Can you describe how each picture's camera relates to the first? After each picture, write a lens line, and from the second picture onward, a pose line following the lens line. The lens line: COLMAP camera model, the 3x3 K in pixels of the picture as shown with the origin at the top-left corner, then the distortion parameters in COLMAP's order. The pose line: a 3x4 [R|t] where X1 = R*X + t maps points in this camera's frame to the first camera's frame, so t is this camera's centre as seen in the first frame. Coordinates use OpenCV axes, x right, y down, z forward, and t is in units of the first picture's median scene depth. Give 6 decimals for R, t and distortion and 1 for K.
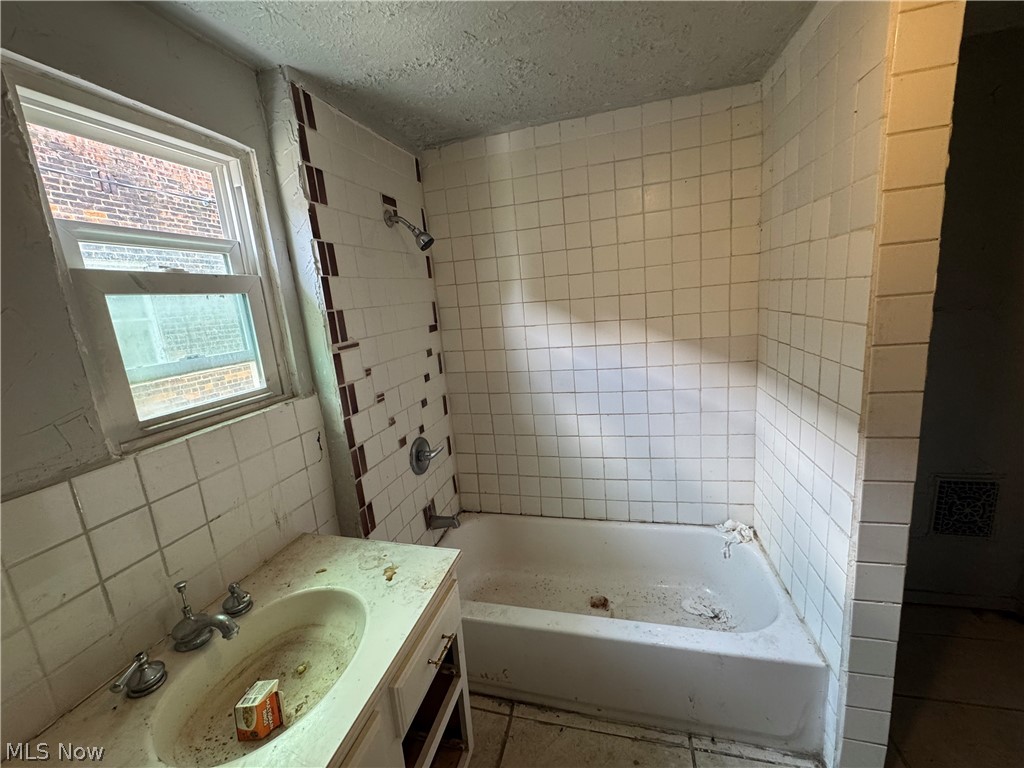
lens RADIAL K [[411.6, 0, 512.2], [0, 411.6, 384.0], [0, 0, 1]] dist [-0.002024, -0.000094]
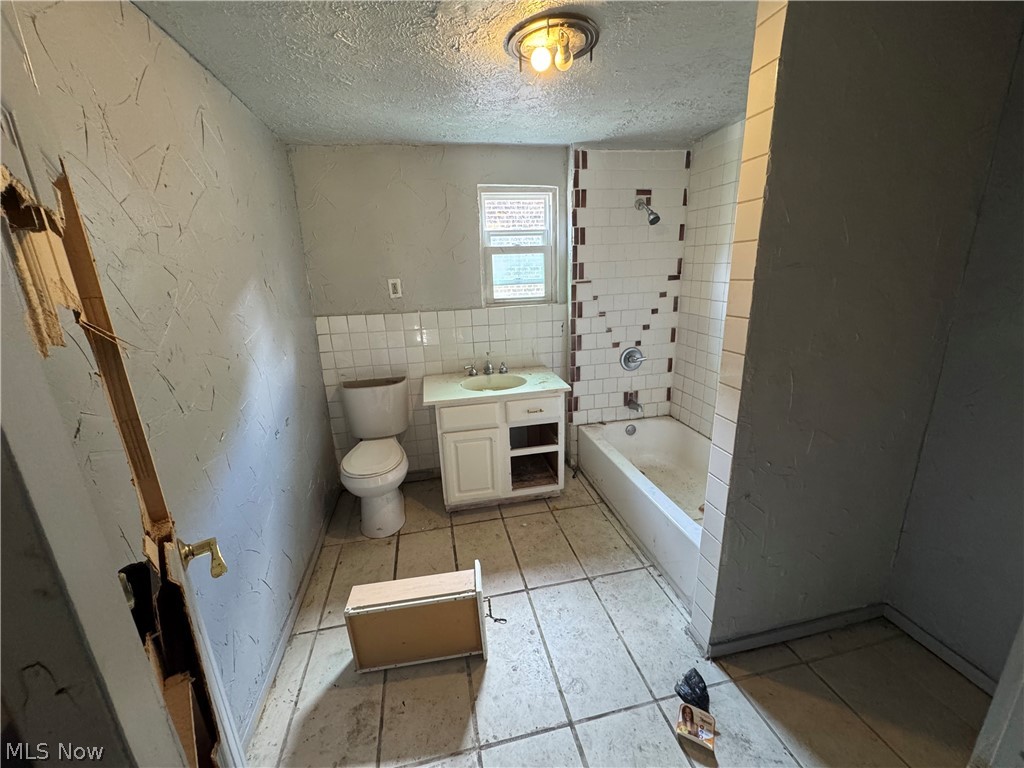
lens RADIAL K [[411.6, 0, 510.7], [0, 411.6, 384.5], [0, 0, 1]] dist [-0.002024, -0.000094]
pose [[0.447255, 0.309592, -0.839116, 1.246416], [-0.184504, 0.949939, 0.252138, -0.060237], [0.875169, 0.042051, 0.481986, -0.210283]]
